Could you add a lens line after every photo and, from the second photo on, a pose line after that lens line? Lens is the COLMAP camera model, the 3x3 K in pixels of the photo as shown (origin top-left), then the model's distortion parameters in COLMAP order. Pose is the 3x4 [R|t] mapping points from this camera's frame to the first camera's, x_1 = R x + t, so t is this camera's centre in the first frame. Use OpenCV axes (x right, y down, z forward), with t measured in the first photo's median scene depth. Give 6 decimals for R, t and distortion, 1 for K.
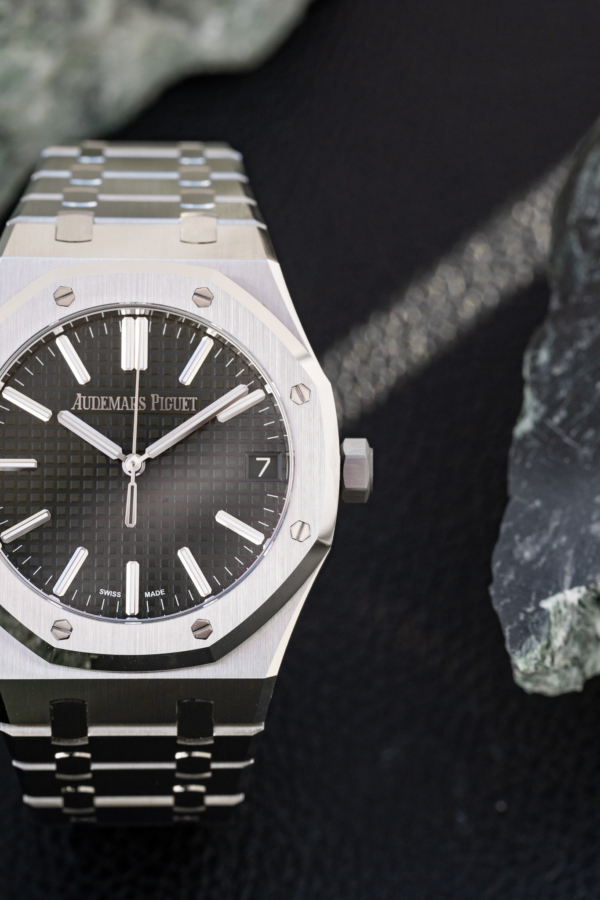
lens RADIAL K [[4711.7, 0, 300.0], [0, 4711.7, 450.0], [0, 0, 1]] dist [1.878855, 4.980042]
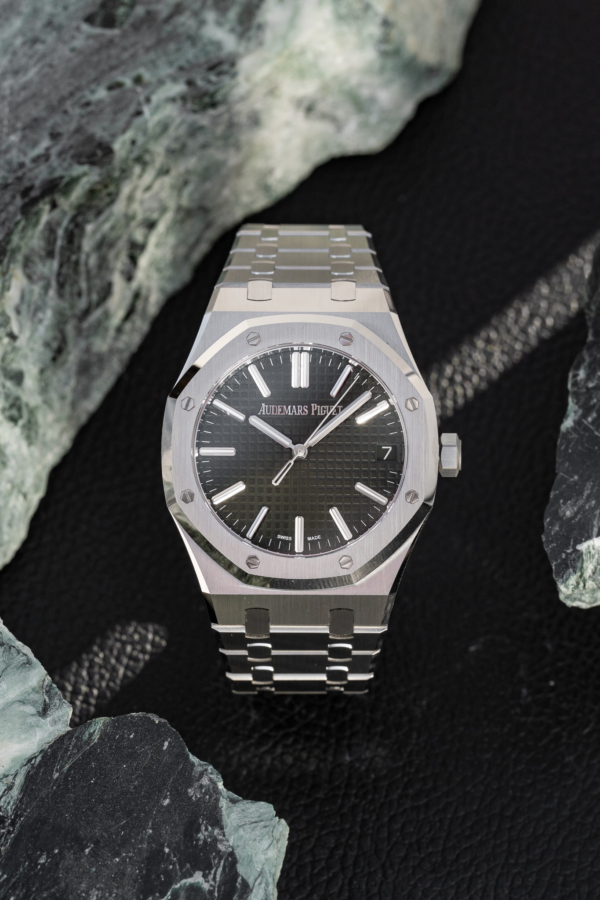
lens RADIAL K [[6144.3, 0, 214.9], [0, 6144.3, 351.1], [0, 0, 1]] dist [2.471442, -58.763779]
pose [[0.999501, 0.004343, -0.031283, -0.001397], [-0.004021, 0.999938, 0.010337, -0.047642], [0.031326, -0.010206, 0.999457, -0.924196]]
